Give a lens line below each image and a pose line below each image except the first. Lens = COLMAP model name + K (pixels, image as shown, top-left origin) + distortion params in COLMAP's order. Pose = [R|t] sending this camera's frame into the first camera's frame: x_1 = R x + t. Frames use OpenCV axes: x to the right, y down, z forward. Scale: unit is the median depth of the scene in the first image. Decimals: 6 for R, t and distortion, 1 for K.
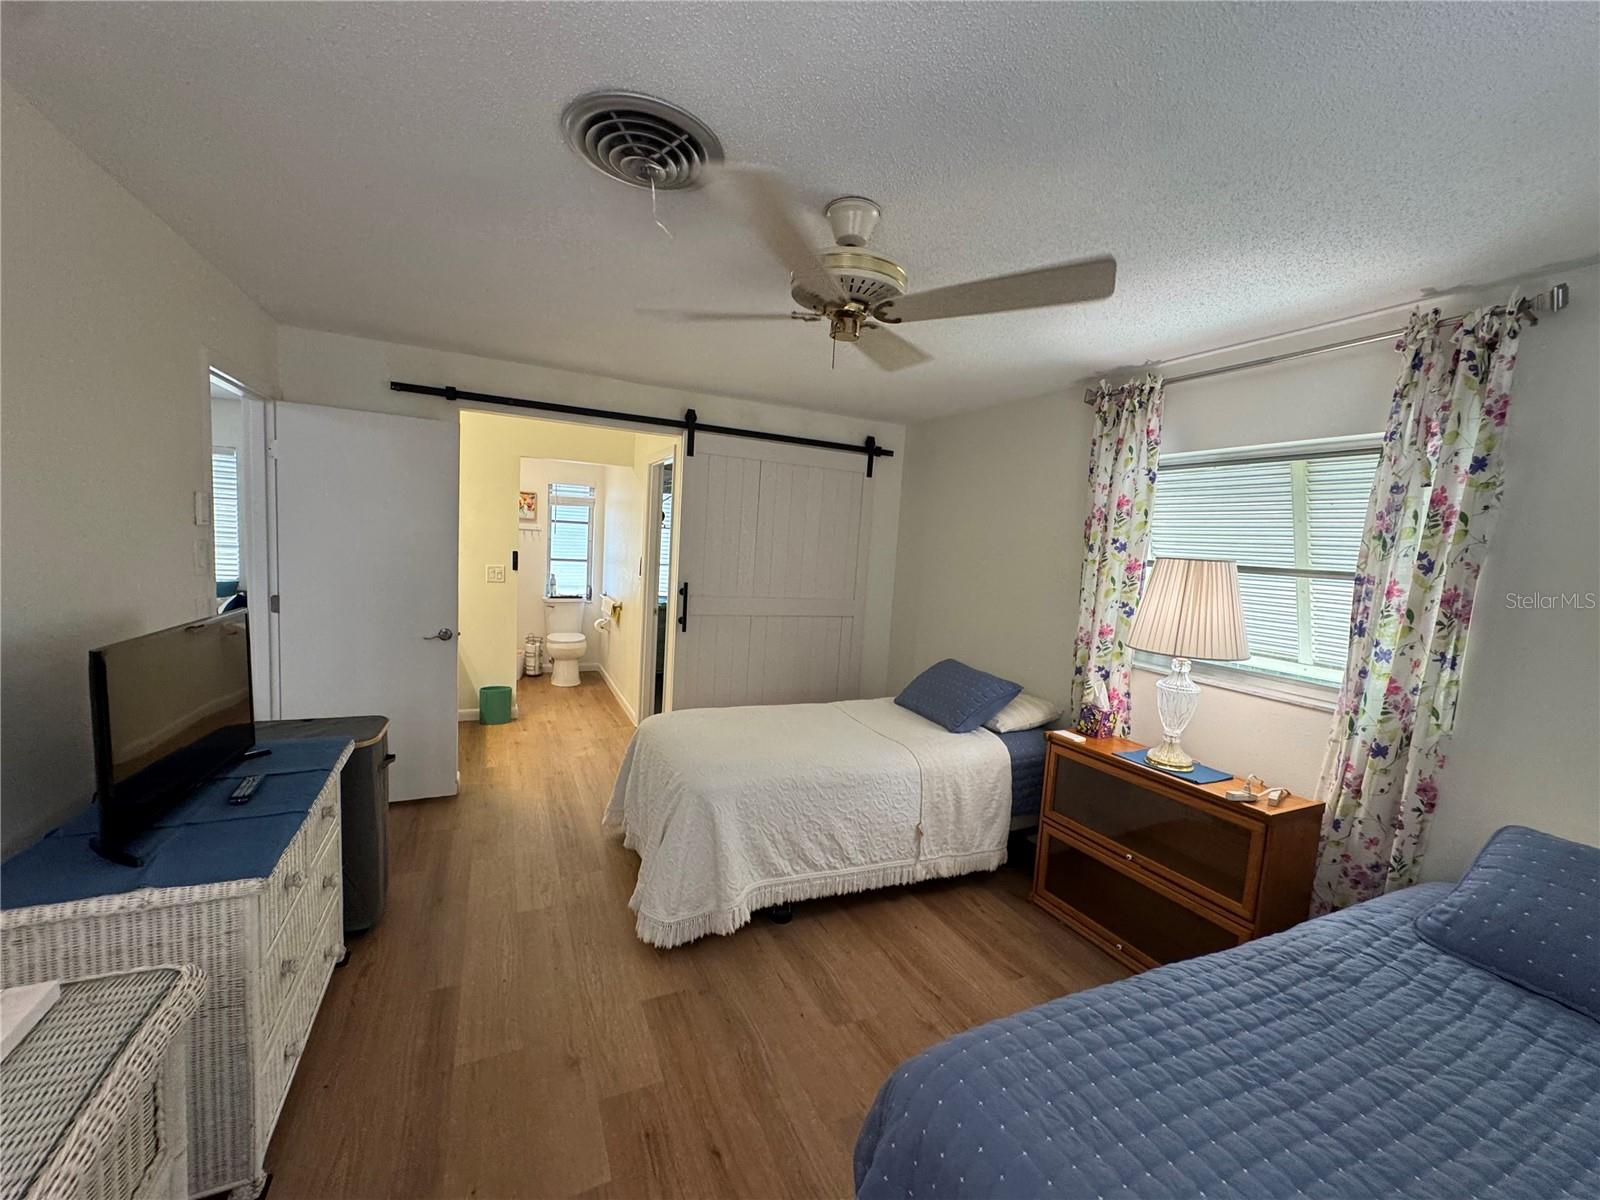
lens RADIAL K [[642.7, 0, 800.0], [0, 642.7, 600.0], [0, 0, 1]] dist [0.000121, 0.000033]
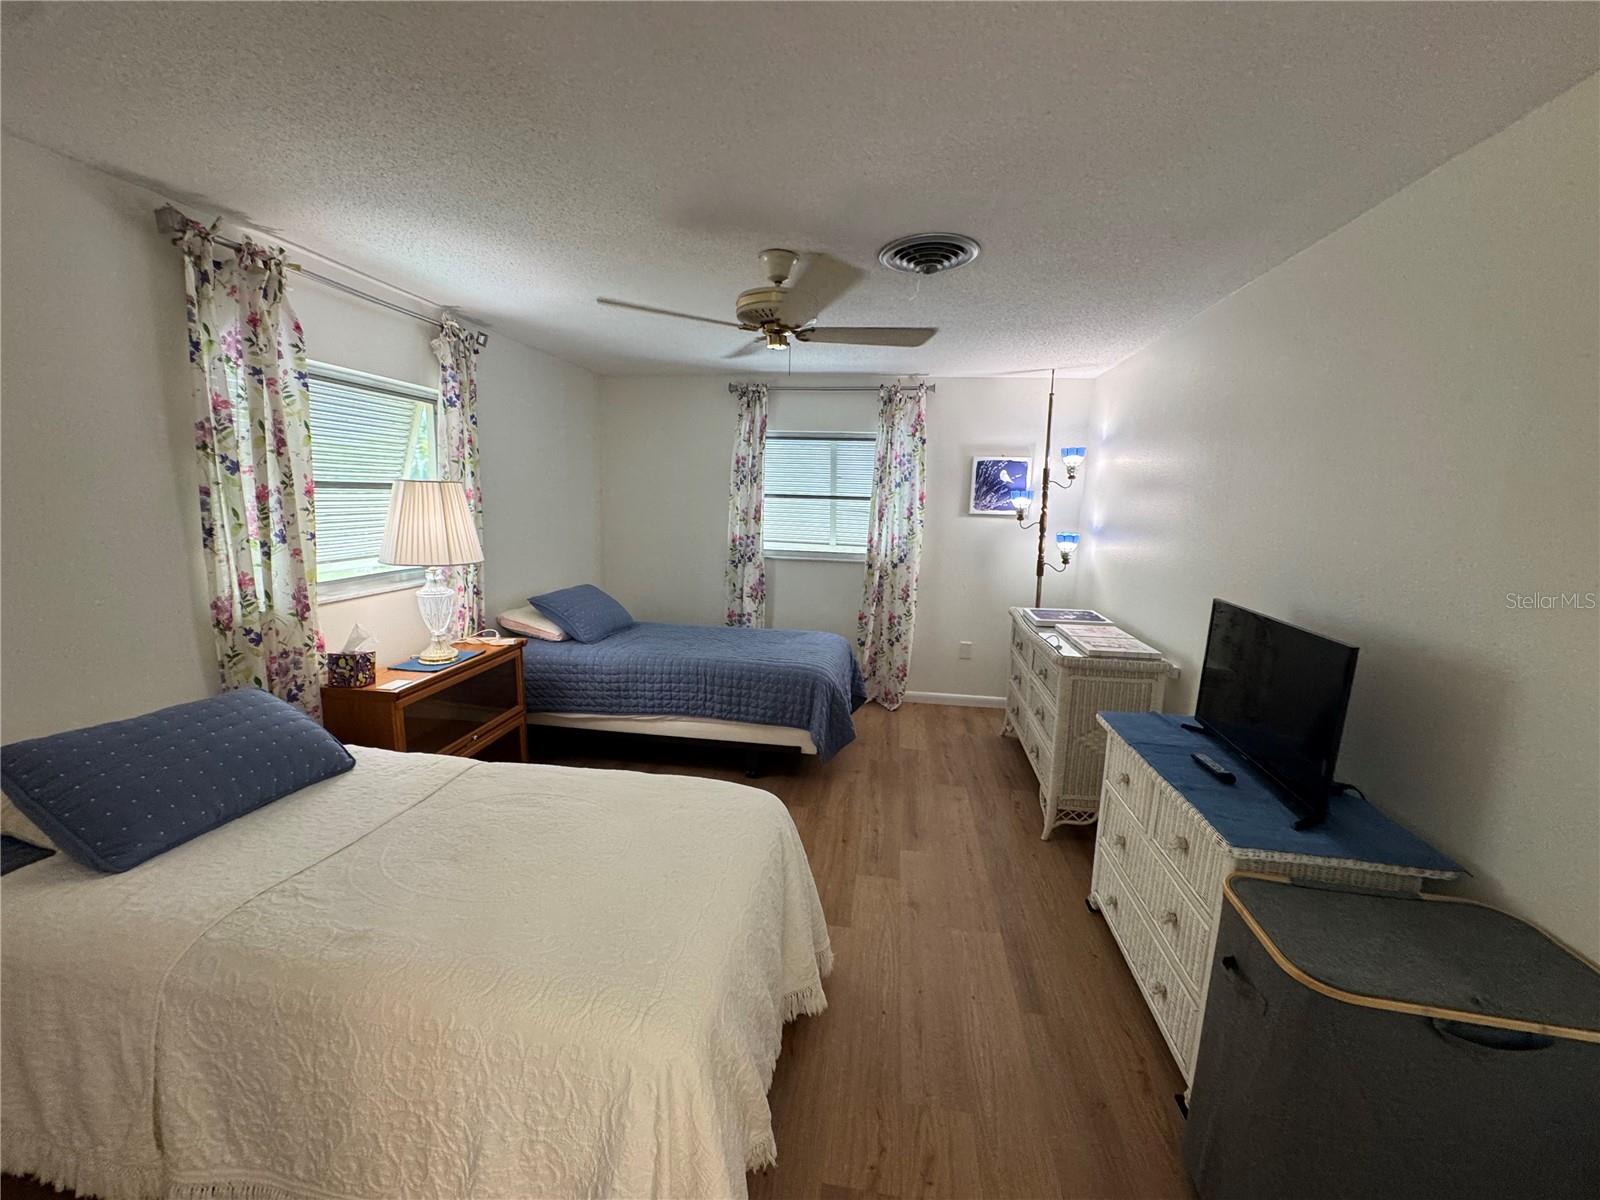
lens RADIAL K [[642.7, 0, 800.0], [0, 642.7, 600.0], [0, 0, 1]] dist [0.000121, 0.000033]
pose [[-0.823112, -0.174509, 0.540402, -0.514631], [-0.023046, 0.961094, 0.275258, -0.164948], [-0.567412, 0.214114, -0.795109, 1.373165]]
